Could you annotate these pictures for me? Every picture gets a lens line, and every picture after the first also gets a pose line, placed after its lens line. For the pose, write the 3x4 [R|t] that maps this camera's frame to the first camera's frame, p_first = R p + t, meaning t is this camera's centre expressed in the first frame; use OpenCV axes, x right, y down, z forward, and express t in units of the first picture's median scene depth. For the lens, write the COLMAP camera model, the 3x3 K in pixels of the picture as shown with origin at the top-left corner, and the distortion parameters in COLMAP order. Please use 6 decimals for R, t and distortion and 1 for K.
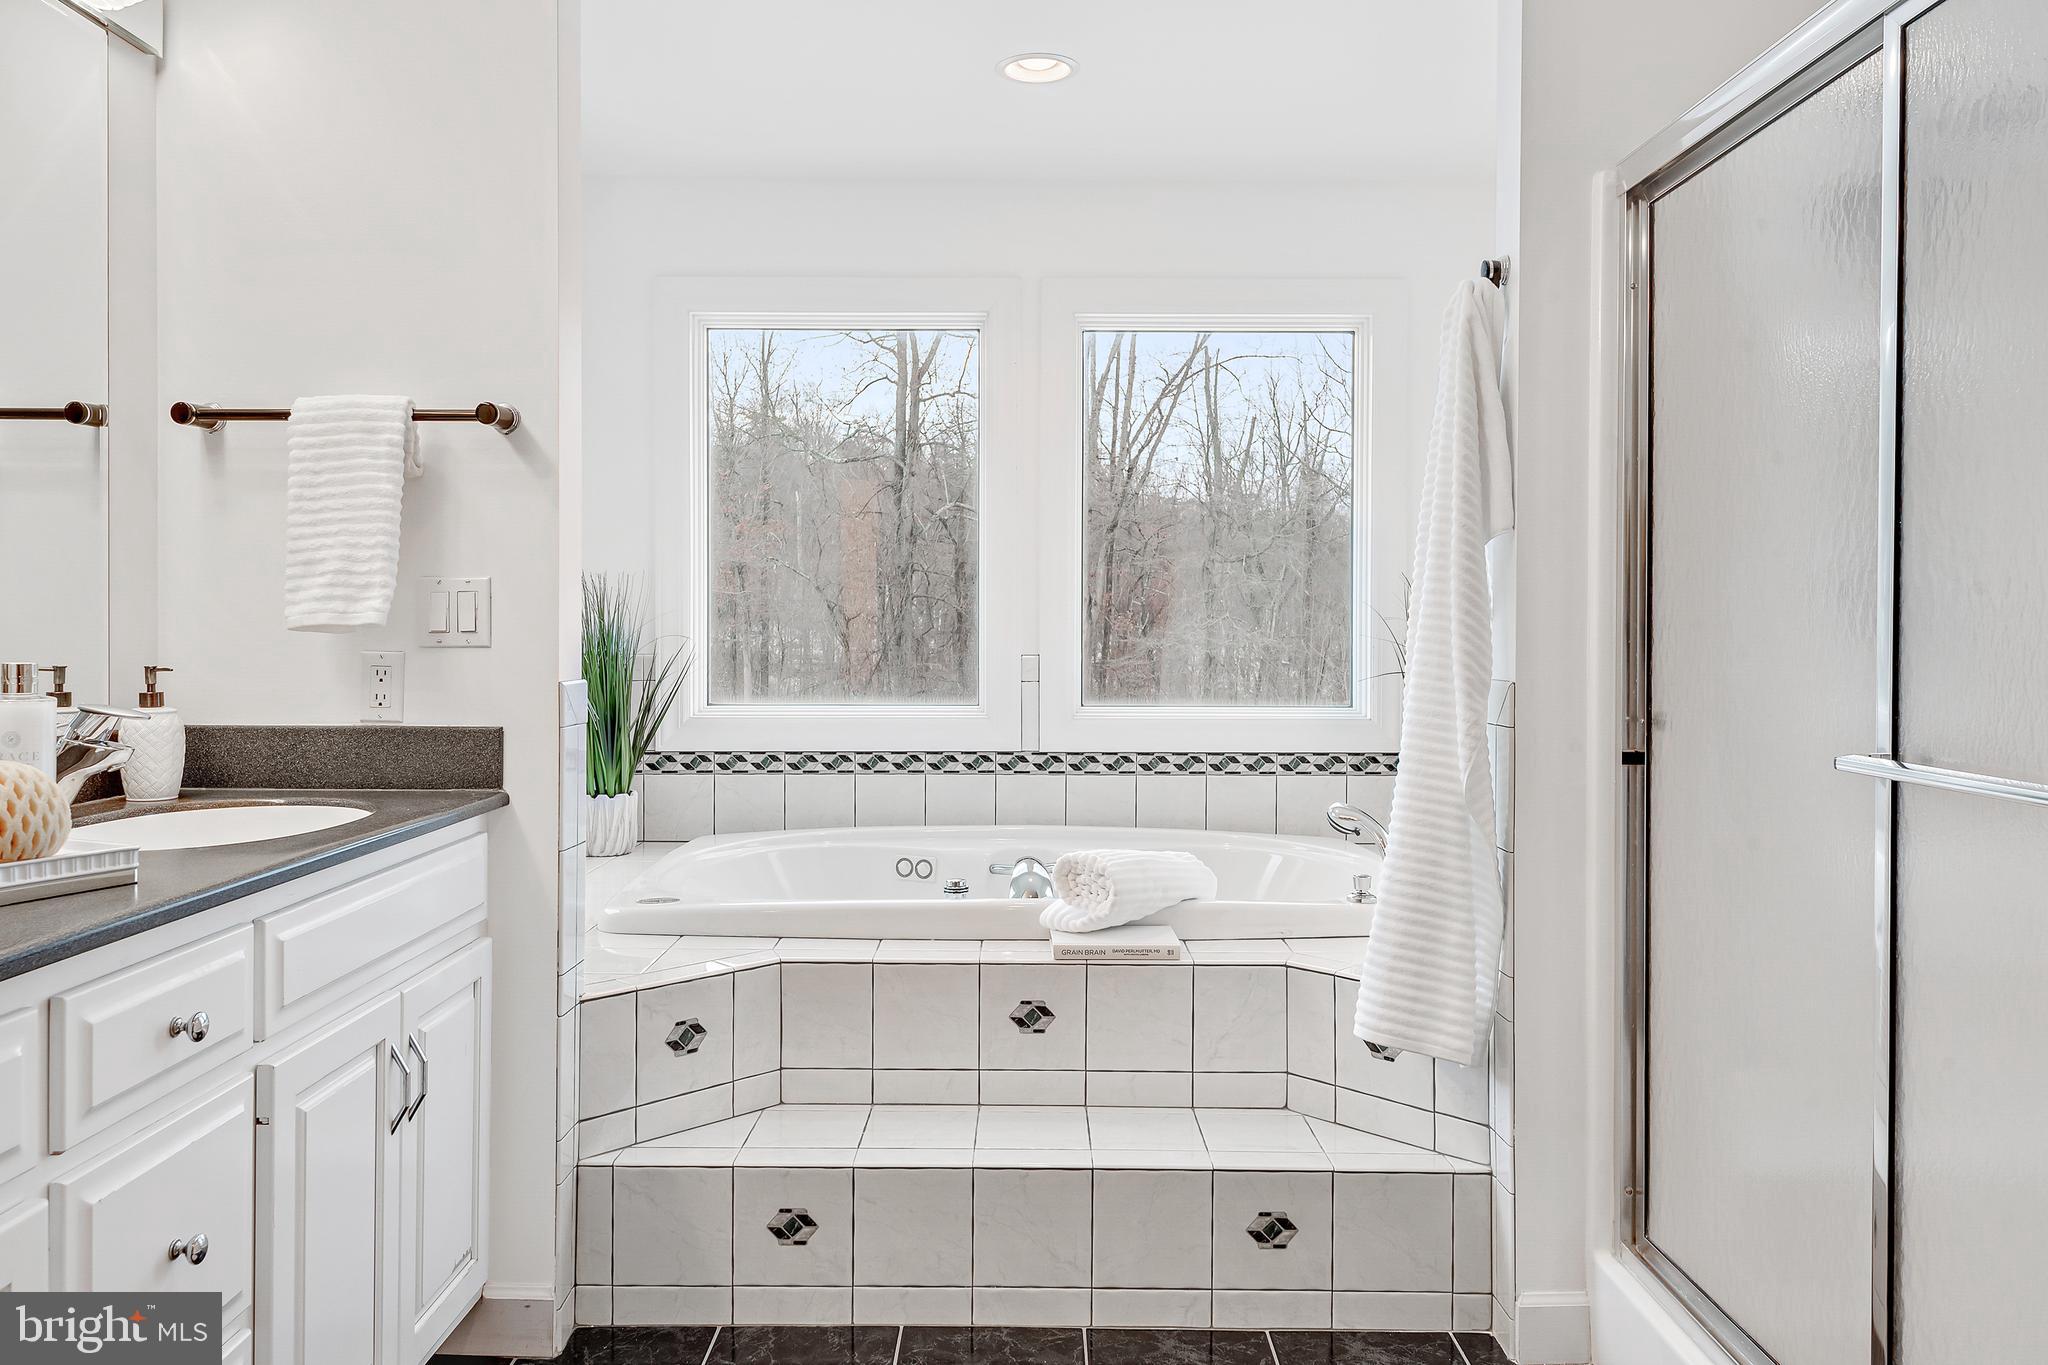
lens RADIAL K [[1478.1, 0, 990.3], [0, 1478.1, 629.9], [0, 0, 1]] dist [0.012833, 0.000352]
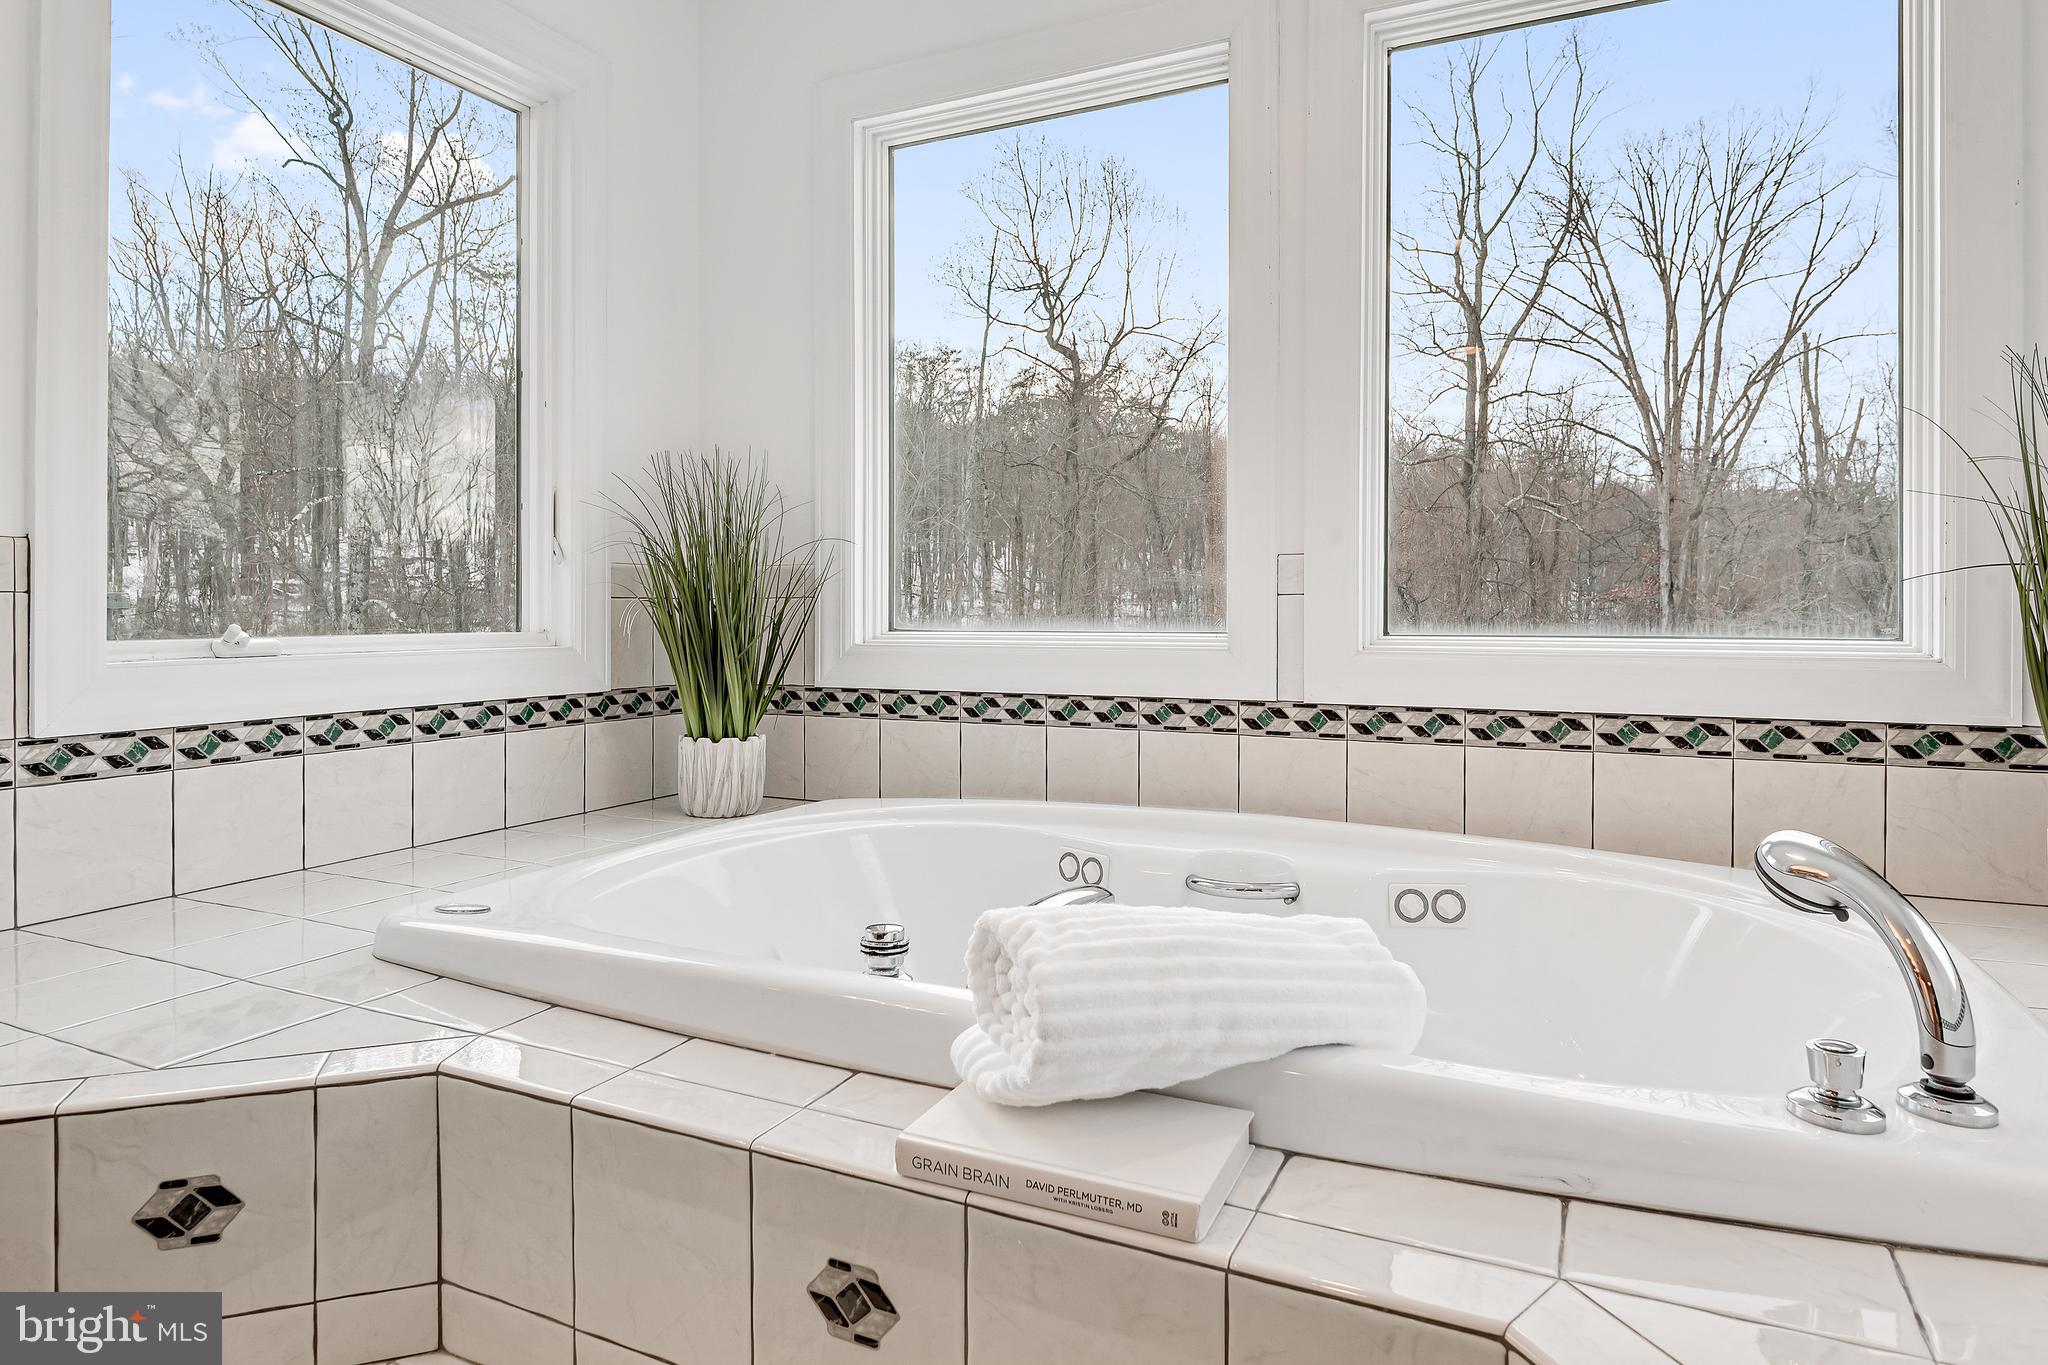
lens RADIAL K [[1189.2, 0, 1008.1], [0, 1189.2, 609.3], [0, 0, 1]] dist [0.015383, -0.003342]
pose [[0.901303, -0.002413, -0.433182, 0.142053], [-0.000614, 0.999976, -0.006849, 0.044965], [0.433189, 0.006439, 0.901280, 0.471909]]
